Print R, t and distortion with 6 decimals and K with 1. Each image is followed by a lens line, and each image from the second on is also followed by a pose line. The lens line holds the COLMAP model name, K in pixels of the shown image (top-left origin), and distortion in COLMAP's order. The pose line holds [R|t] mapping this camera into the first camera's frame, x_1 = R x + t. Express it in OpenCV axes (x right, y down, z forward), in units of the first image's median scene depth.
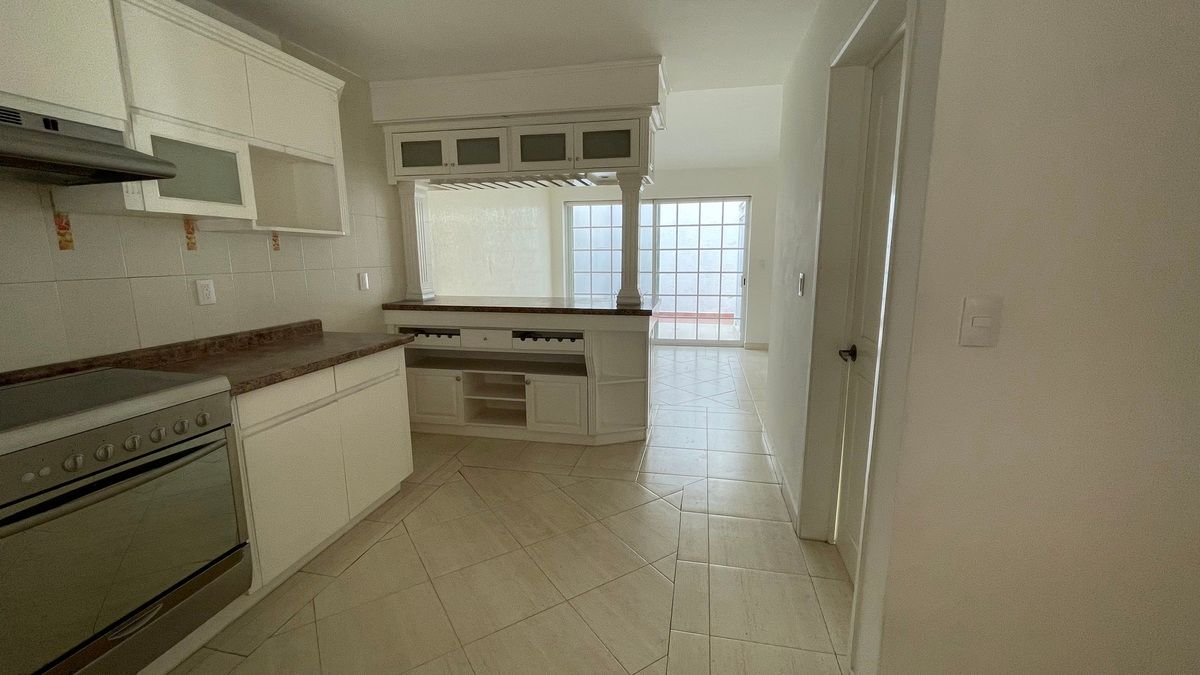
lens RADIAL K [[486.4, 0, 600.0], [0, 486.4, 337.5], [0, 0, 1]] dist [-0.000882, -0.000064]
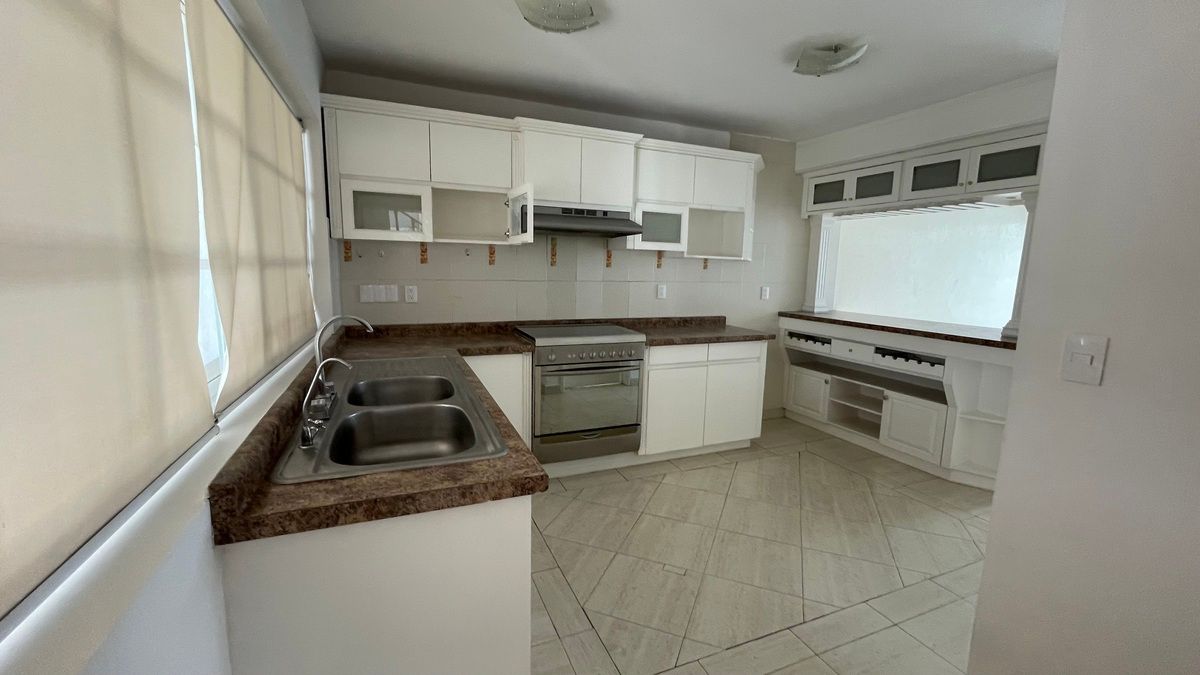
lens RADIAL K [[486.4, 0, 600.0], [0, 486.4, 337.5], [0, 0, 1]] dist [-0.000882, -0.000064]
pose [[0.572730, 0.137724, -0.808092, 0.347523], [-0.164704, 0.985016, 0.051144, 0.011538], [0.803027, 0.103804, 0.586832, -0.136979]]
